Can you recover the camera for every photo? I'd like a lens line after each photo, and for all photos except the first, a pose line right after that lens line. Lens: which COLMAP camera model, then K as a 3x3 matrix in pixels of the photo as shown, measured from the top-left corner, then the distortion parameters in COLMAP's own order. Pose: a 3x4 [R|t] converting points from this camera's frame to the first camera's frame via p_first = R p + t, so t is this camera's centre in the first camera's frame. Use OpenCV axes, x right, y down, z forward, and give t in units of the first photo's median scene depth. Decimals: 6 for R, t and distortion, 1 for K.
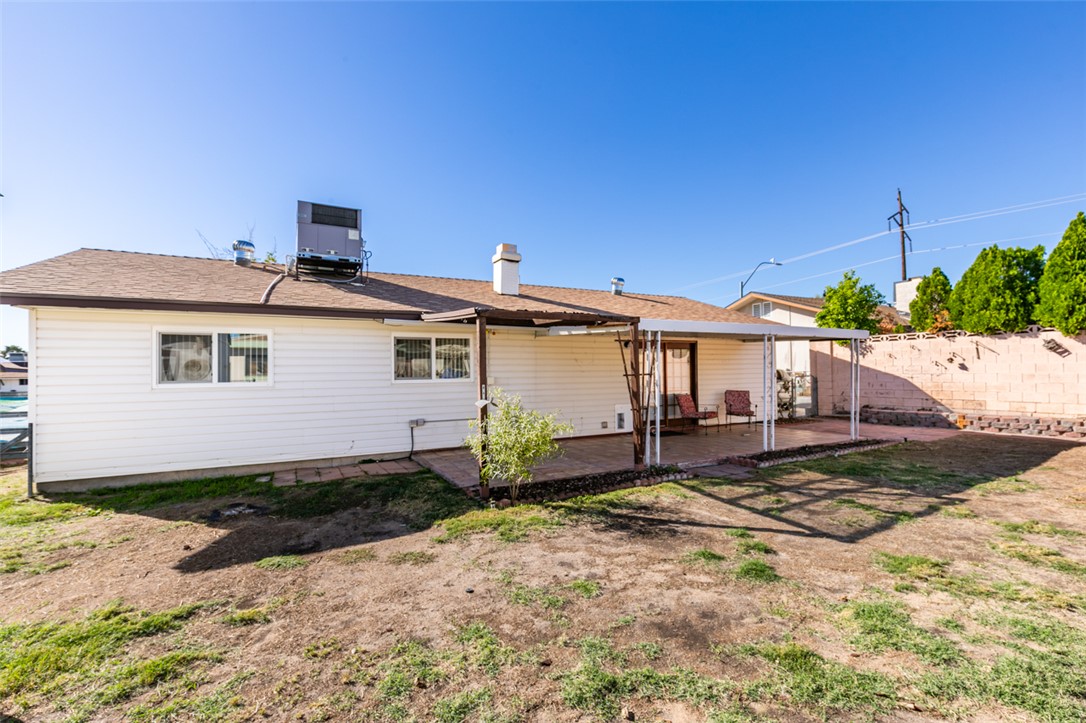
lens RADIAL K [[486.0, 0, 541.0], [0, 486.0, 364.3], [0, 0, 1]] dist [0.002482, -0.000576]
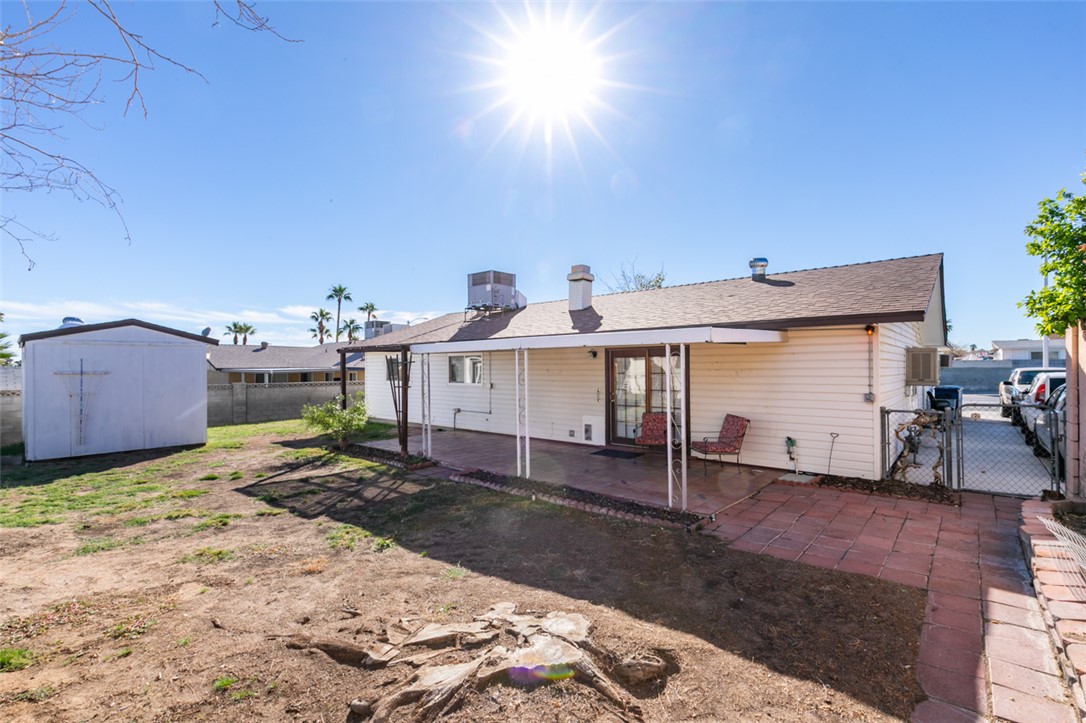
lens RADIAL K [[486.0, 0, 541.0], [0, 486.0, 364.3], [0, 0, 1]] dist [0.002482, -0.000576]
pose [[0.317436, -0.008993, -0.948237, 1.088306], [0.008767, 0.999940, -0.006549, -0.015100], [0.948239, -0.006235, 0.317496, 0.614090]]
